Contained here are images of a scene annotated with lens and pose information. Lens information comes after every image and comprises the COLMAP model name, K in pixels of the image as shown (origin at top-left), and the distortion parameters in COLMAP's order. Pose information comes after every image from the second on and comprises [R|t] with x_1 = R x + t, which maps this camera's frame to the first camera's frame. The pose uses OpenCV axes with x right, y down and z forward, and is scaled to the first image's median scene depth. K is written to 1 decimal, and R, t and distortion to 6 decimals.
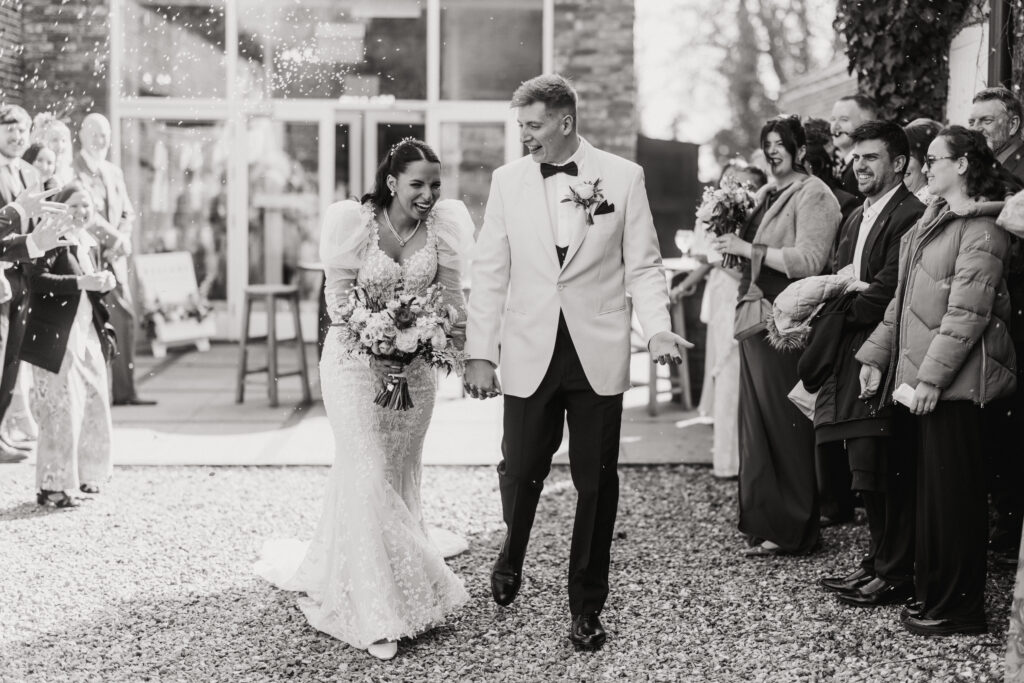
lens RADIAL K [[1464.6, 0, 511.9], [0, 1464.6, 264.5], [0, 0, 1]] dist [0.128759, -0.001936]
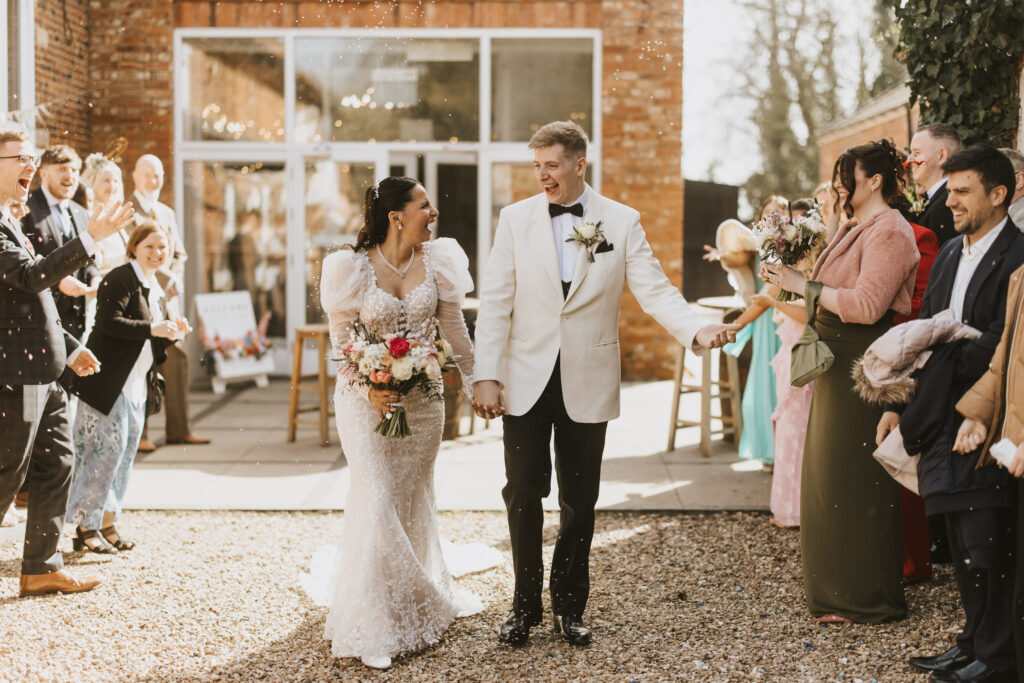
lens RADIAL K [[1168.4, 0, 512.0], [0, 1168.4, 341.5], [0, 0, 1]] dist [0.013086, 0.012707]
pose [[0.999161, -0.001207, -0.040942, -0.001956], [0.002853, 0.999189, 0.040166, -0.006272], [0.040860, -0.040249, 0.998354, 0.224157]]
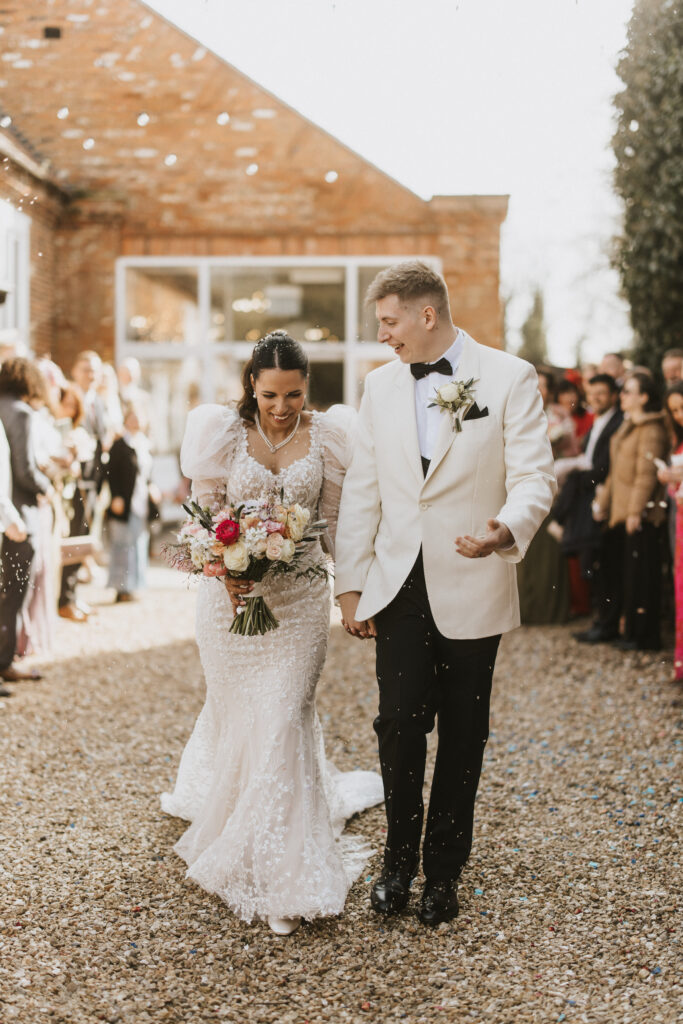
lens RADIAL K [[3017.0, 0, 341.5], [0, 3017.0, 512.0], [0, 0, 1]] dist [0.137253, -0.439570]
pose [[0.997823, -0.004556, -0.065794, 0.137615], [0.004495, 0.999989, -0.001083, 0.055032], [0.065799, 0.000785, 0.997833, -2.042389]]
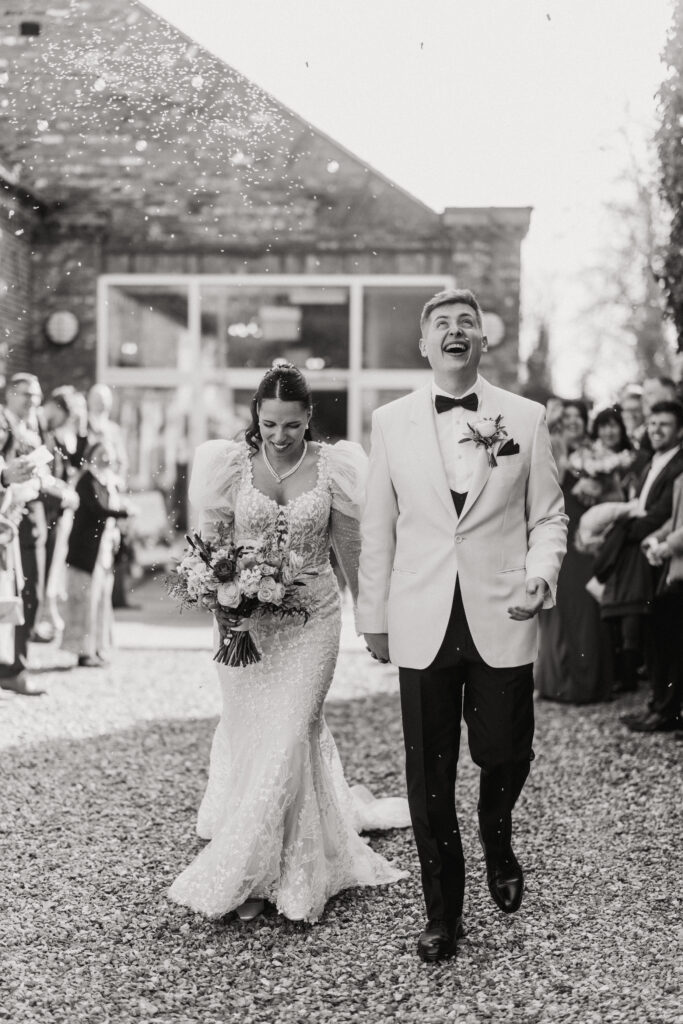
lens RADIAL K [[2670.2, 0, 341.5], [0, 2670.2, 512.0], [0, 0, 1]] dist [0.022399, 0.145517]
pose [[0.997711, 0.000909, -0.067613, 0.098766], [-0.001508, 0.999960, -0.008807, 0.031842], [0.067602, 0.008889, 0.997673, -1.414756]]
